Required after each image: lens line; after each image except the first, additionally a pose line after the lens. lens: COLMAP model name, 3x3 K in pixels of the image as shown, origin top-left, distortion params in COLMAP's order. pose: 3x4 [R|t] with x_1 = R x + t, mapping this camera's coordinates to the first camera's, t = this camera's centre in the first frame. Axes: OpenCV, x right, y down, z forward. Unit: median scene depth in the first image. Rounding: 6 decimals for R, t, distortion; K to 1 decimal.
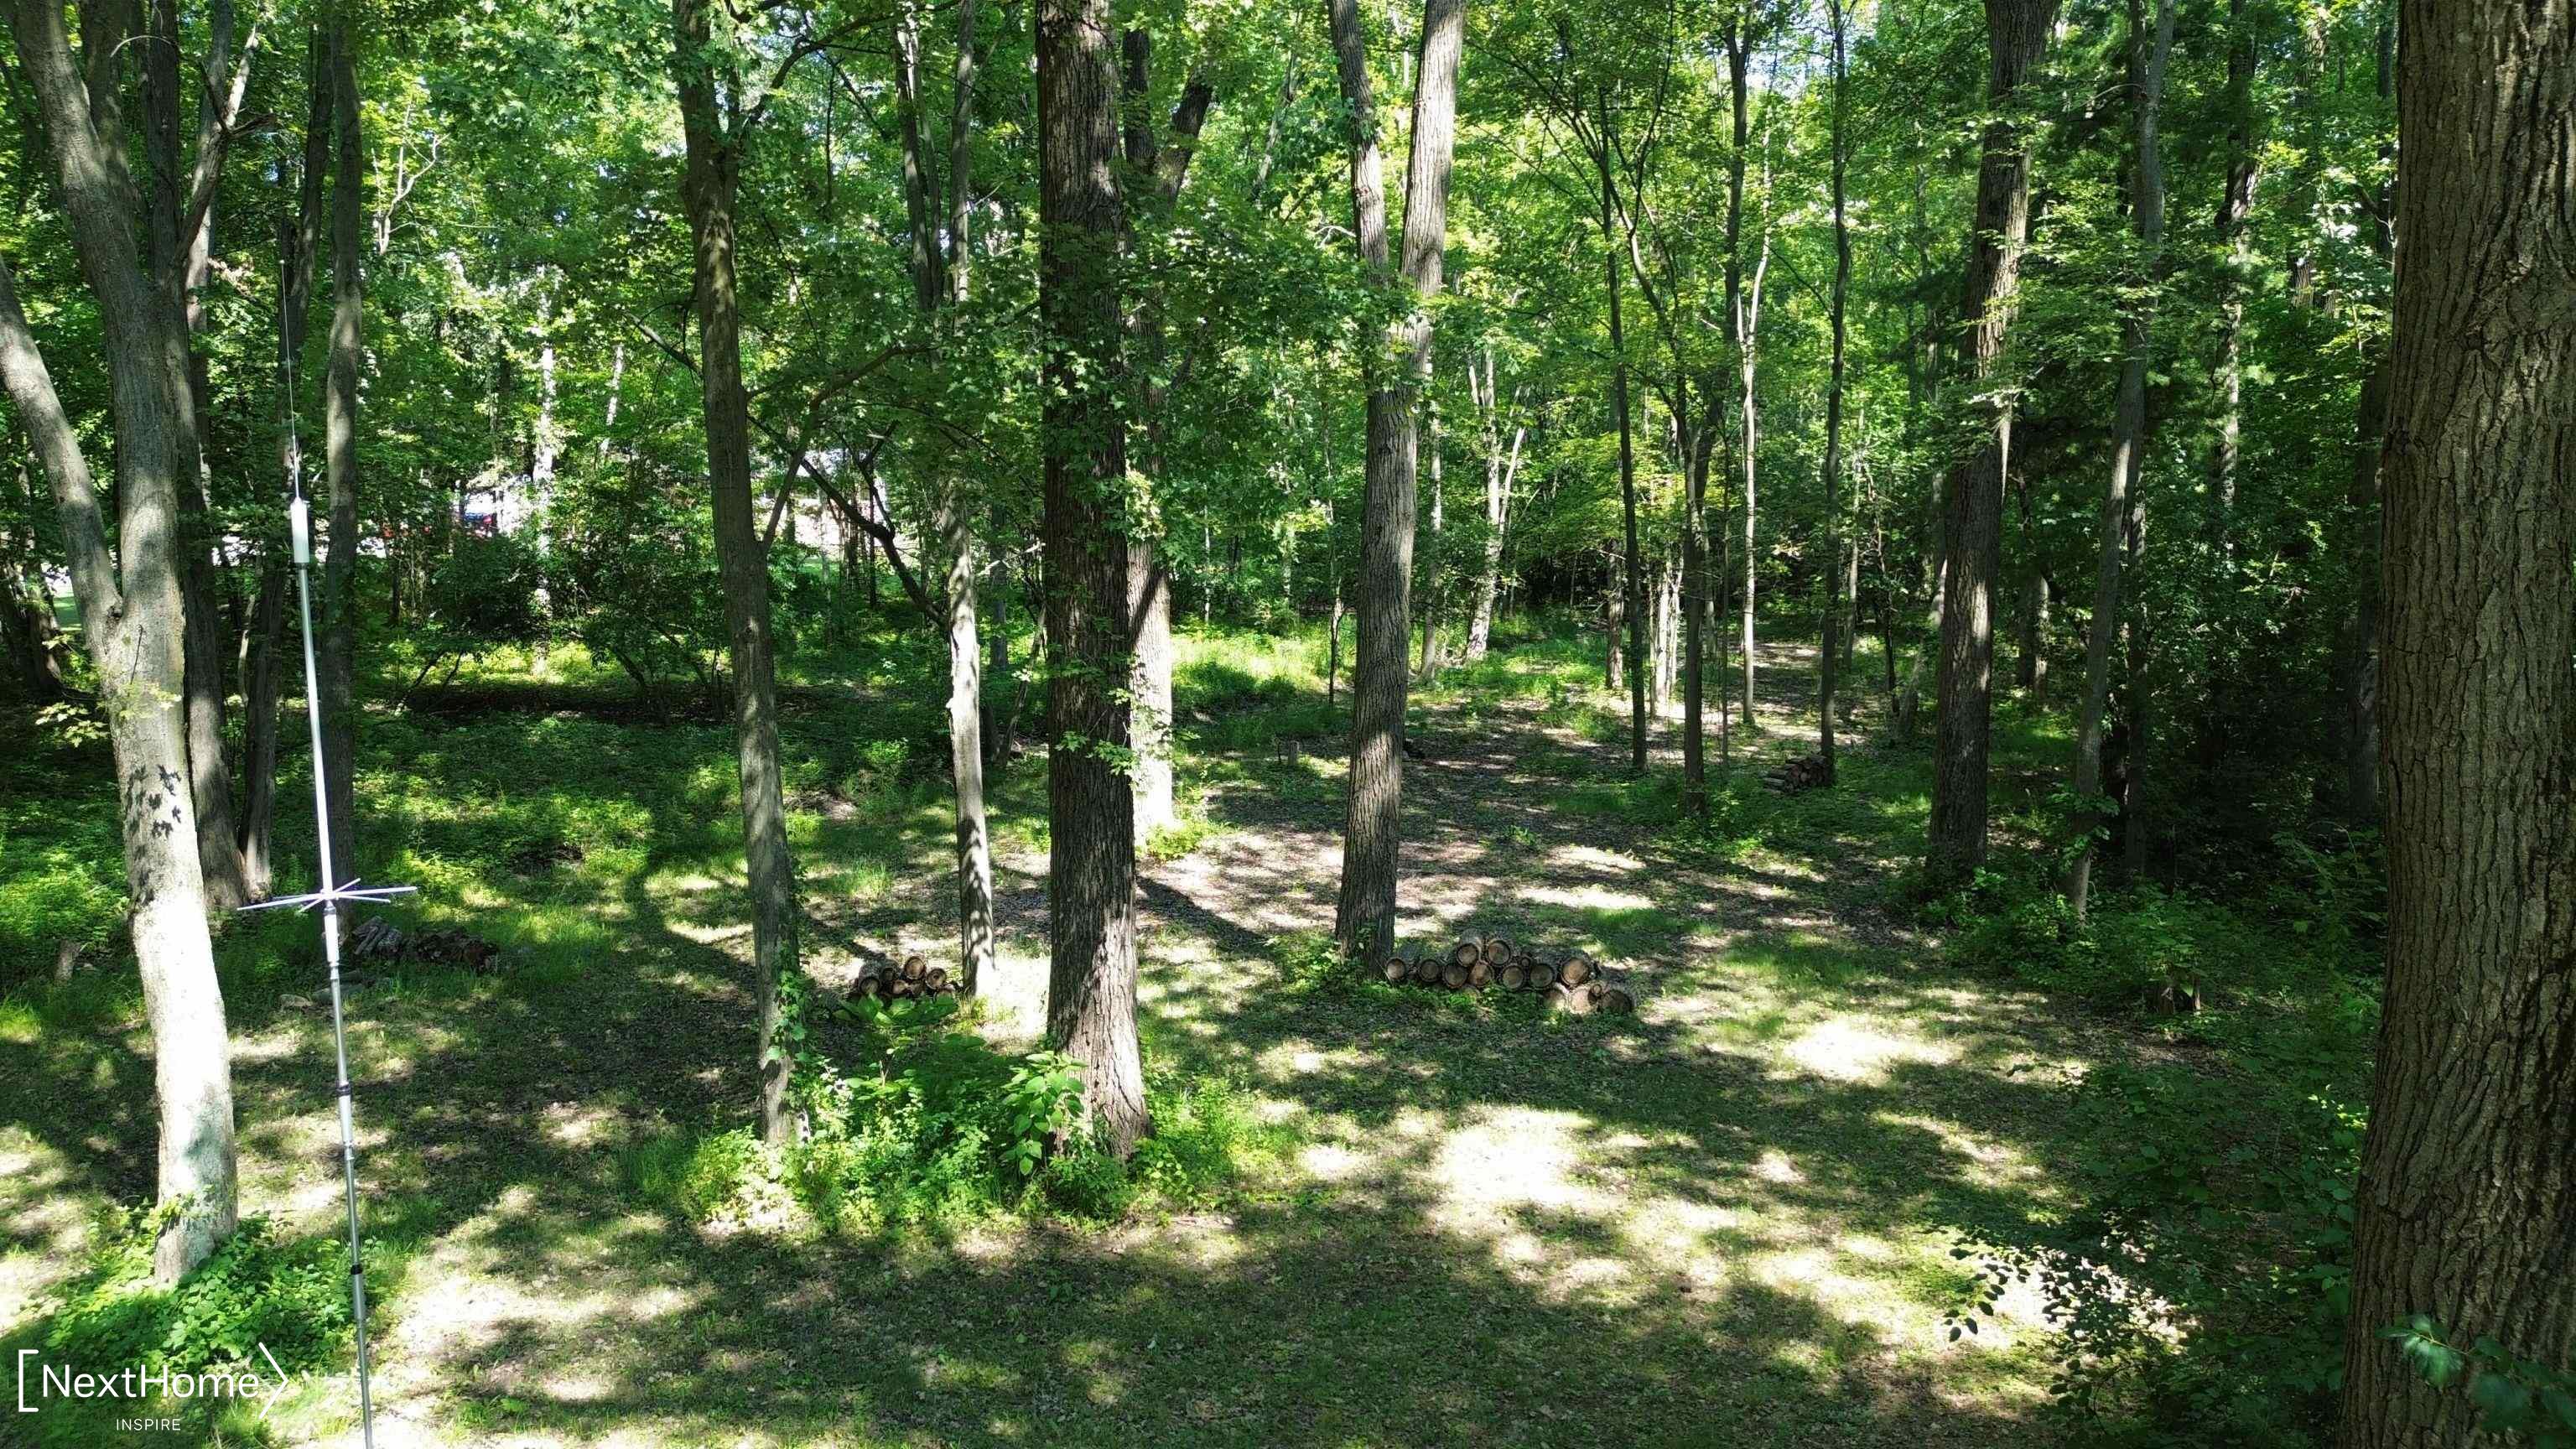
lens RADIAL K [[1700.2, 0, 1286.6], [0, 1700.2, 757.2], [0, 0, 1]] dist [0.108425, -0.166901]
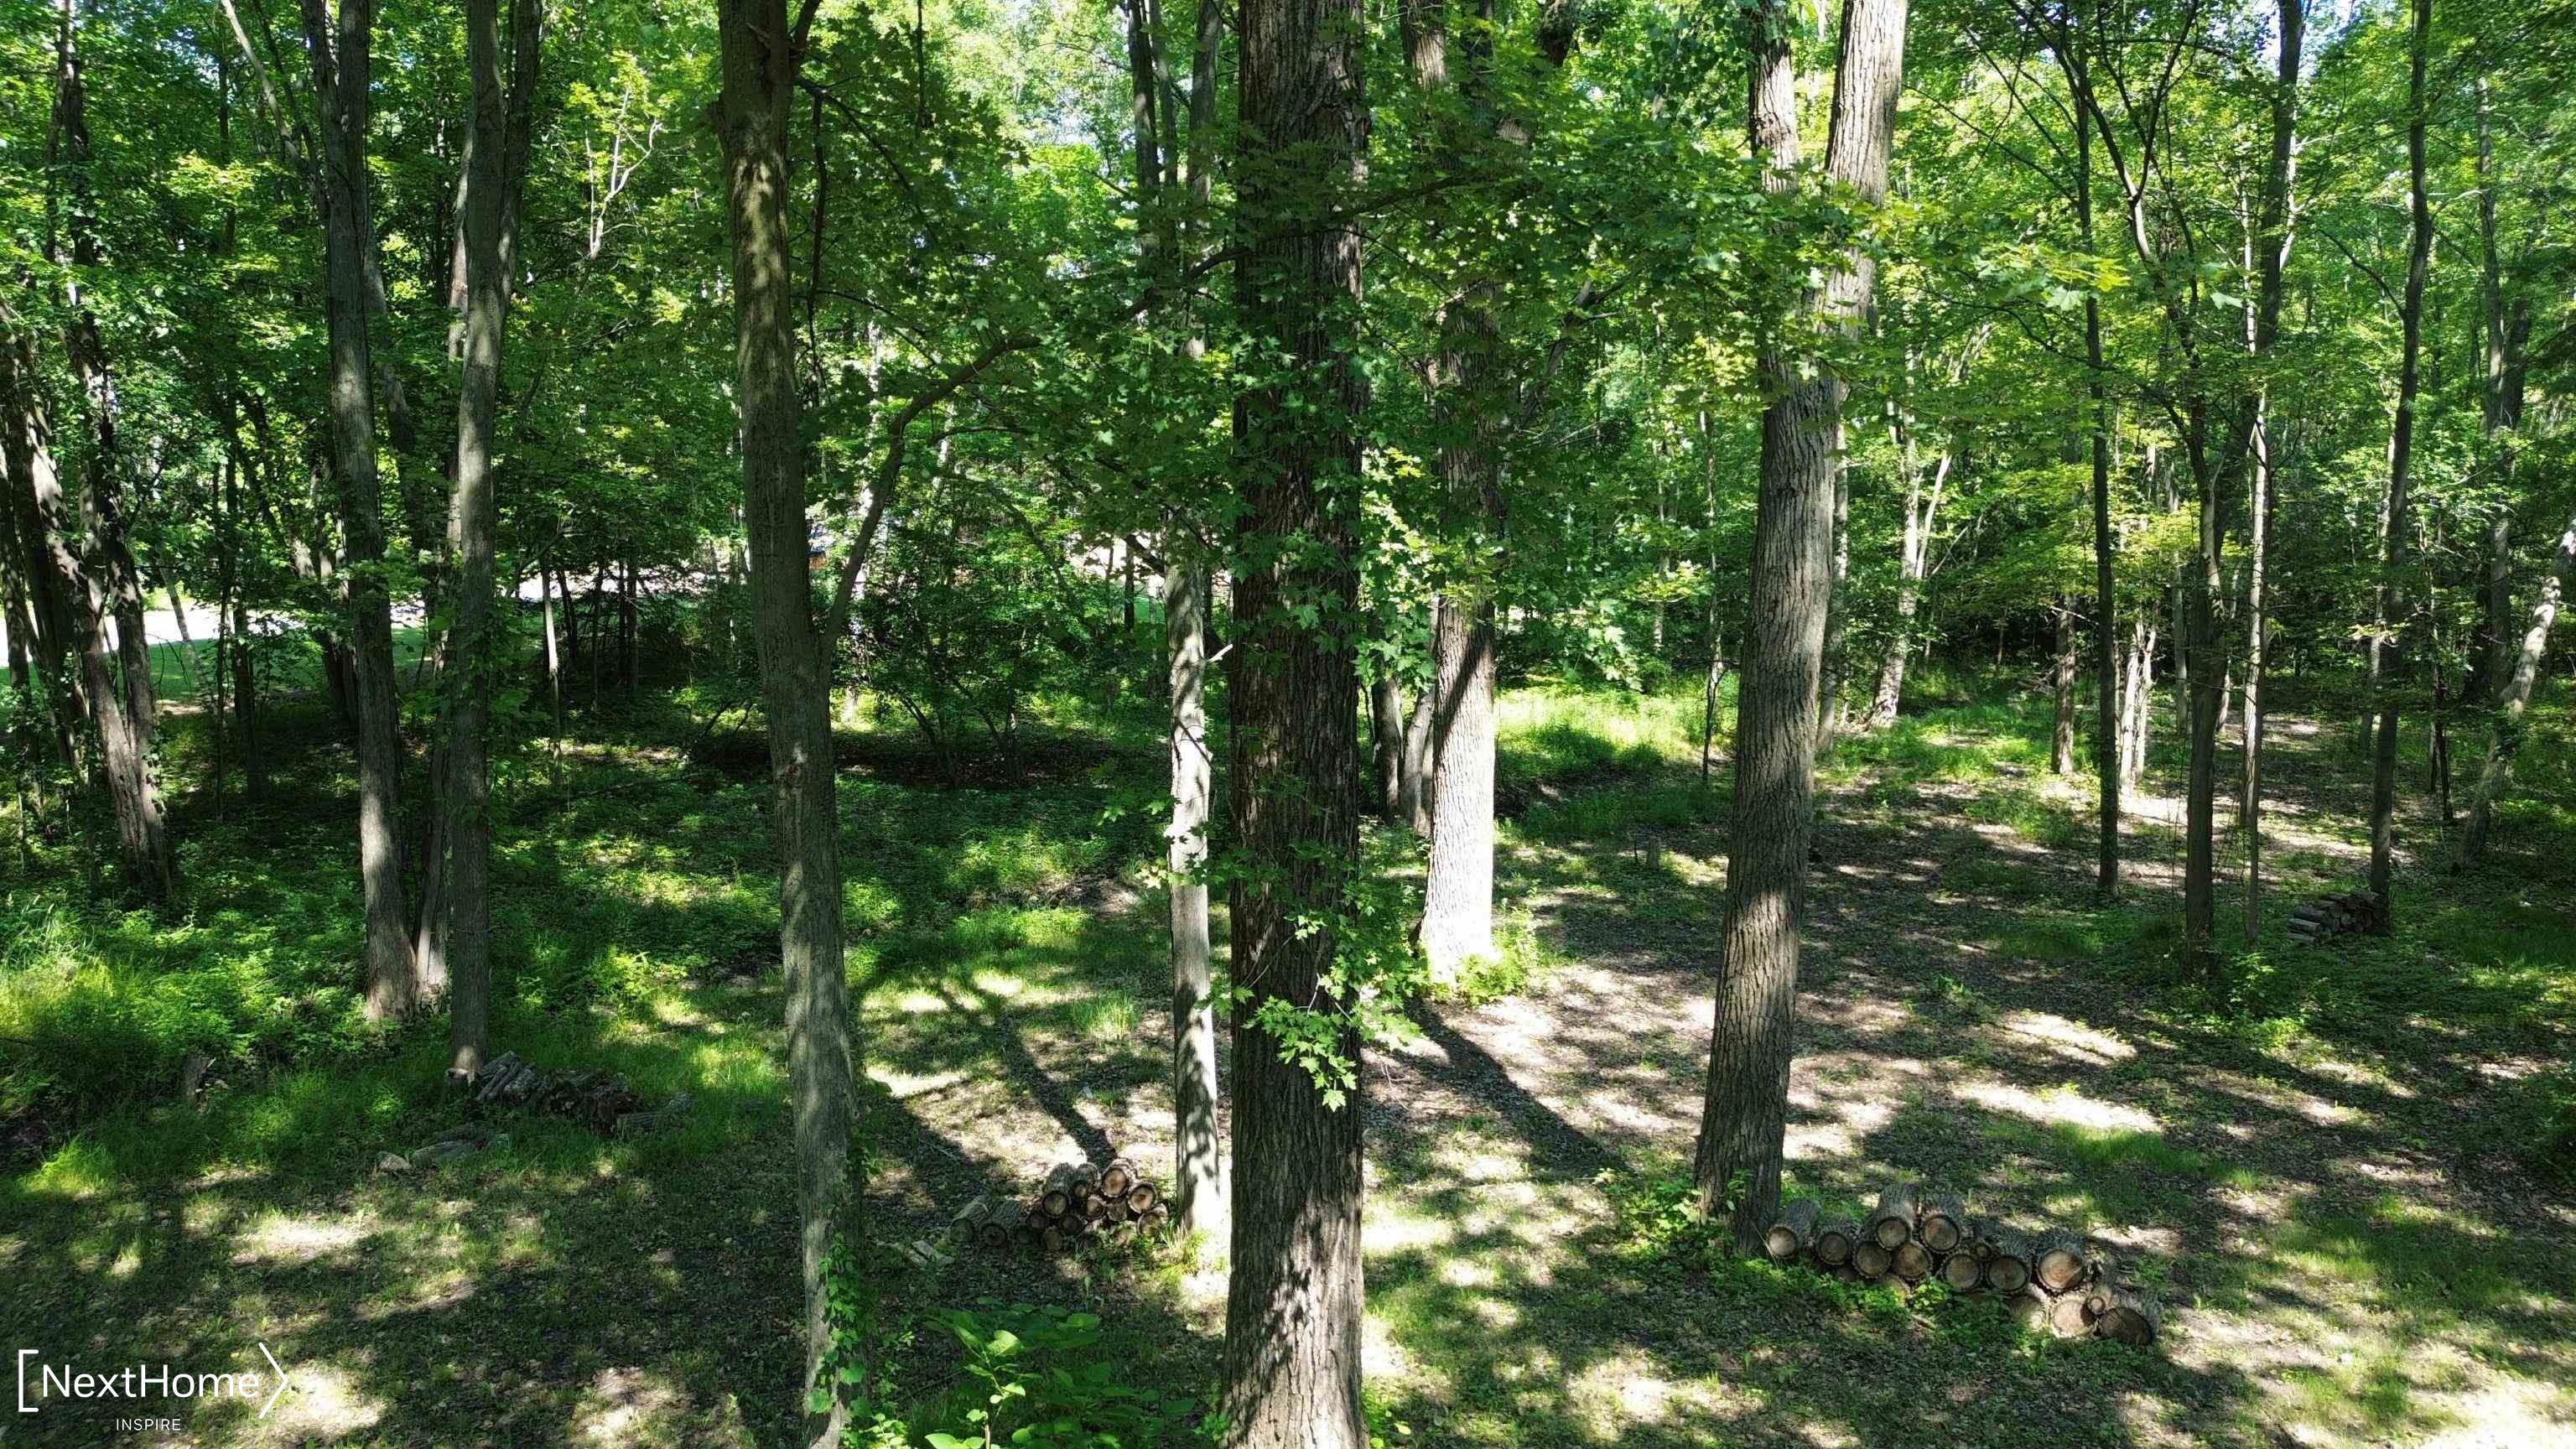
lens RADIAL K [[1797.4, 0, 1294.2], [0, 1797.4, 732.3], [0, 0, 1]] dist [0.039532, -0.043589]
pose [[0.979573, 0.030315, -0.198791, 0.006828], [-0.037762, 0.998716, -0.033775, -0.035162], [0.197511, 0.040592, 0.979460, 0.170687]]
